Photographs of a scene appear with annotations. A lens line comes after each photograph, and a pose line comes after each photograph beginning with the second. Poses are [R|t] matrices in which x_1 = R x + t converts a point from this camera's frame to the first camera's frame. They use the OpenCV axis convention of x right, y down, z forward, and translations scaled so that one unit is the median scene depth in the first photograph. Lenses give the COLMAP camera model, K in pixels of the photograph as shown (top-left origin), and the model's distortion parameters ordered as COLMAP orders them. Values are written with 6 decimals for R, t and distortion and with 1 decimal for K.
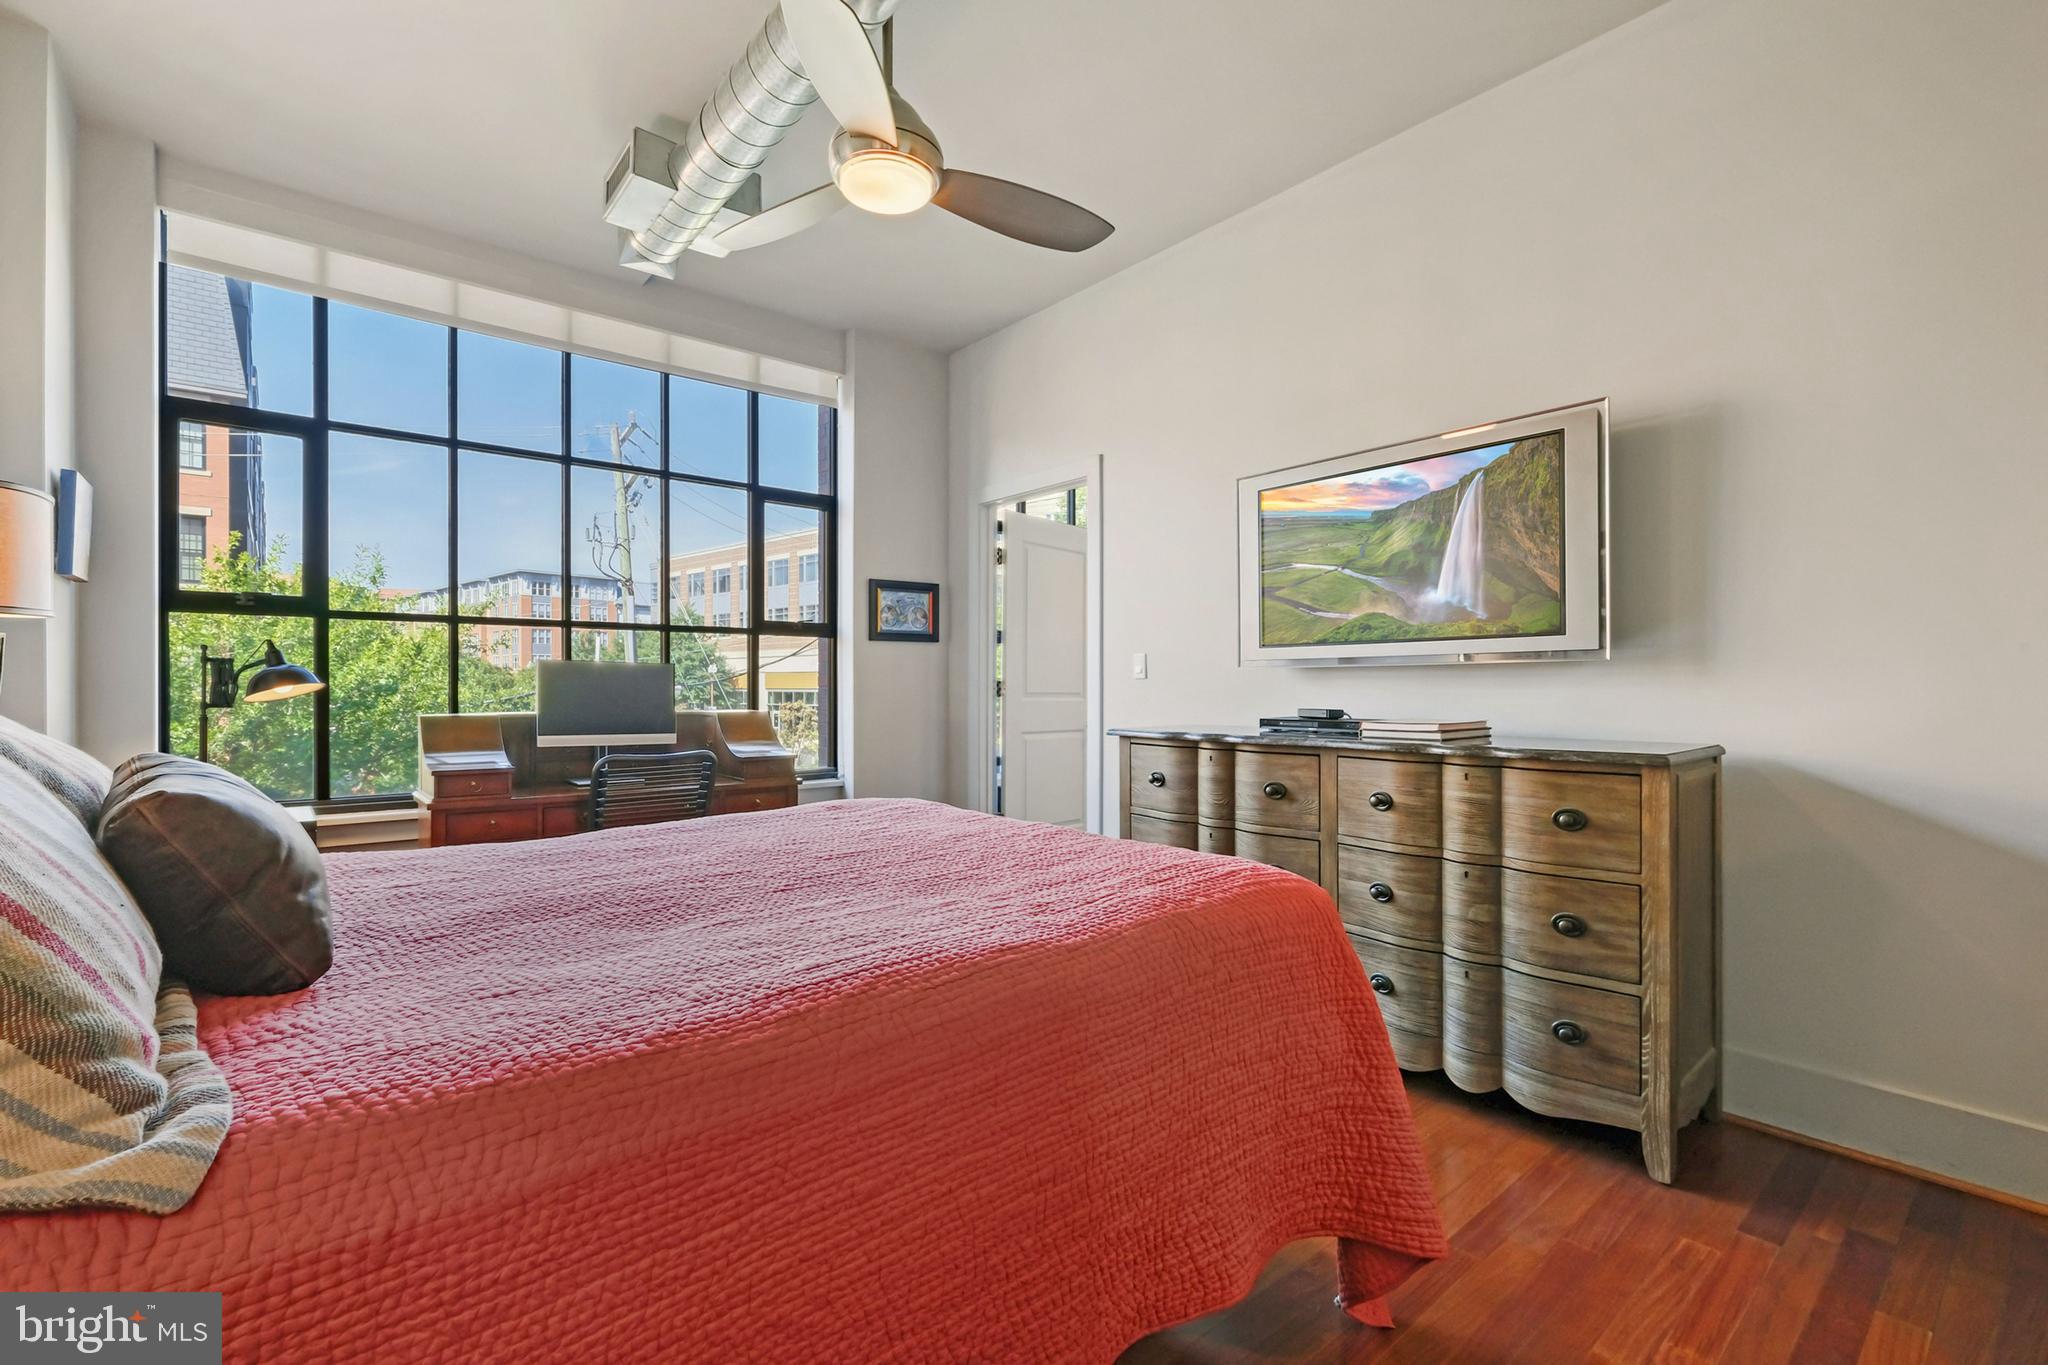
lens RADIAL K [[884.3, 0, 1016.9], [0, 884.3, 680.6], [0, 0, 1]] dist [-0.018347, 0.000087]
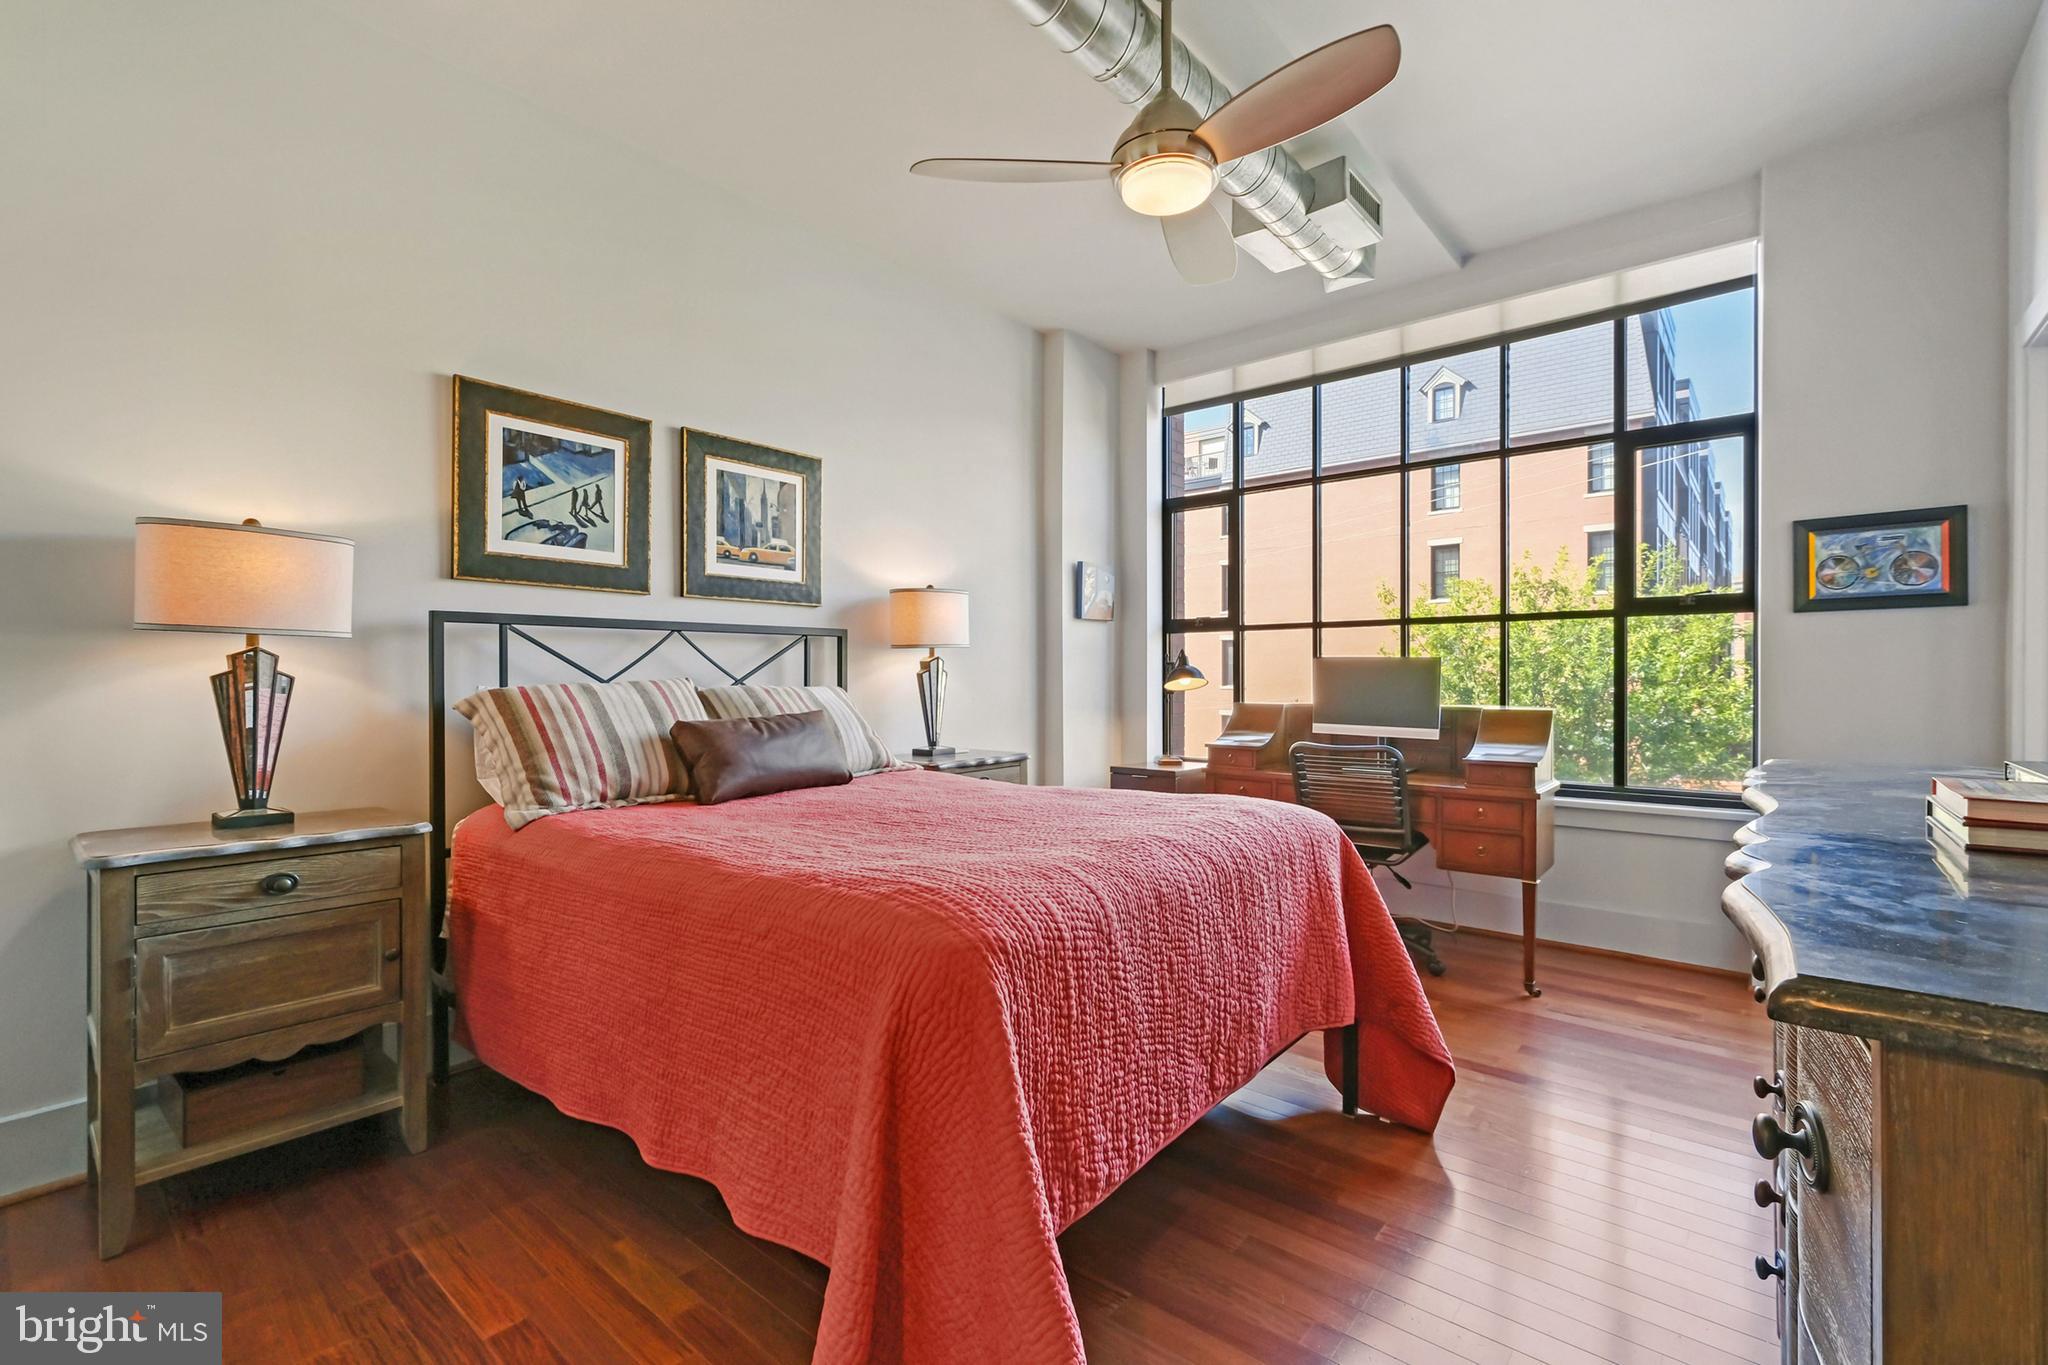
lens RADIAL K [[884.3, 0, 1016.9], [0, 884.3, 680.6], [0, 0, 1]] dist [-0.018347, 0.000087]
pose [[0.162300, 0.000532, -0.986741, 0.389211], [0.003759, 0.999992, 0.001158, 0.003008], [0.986734, -0.003897, 0.162297, 0.310205]]
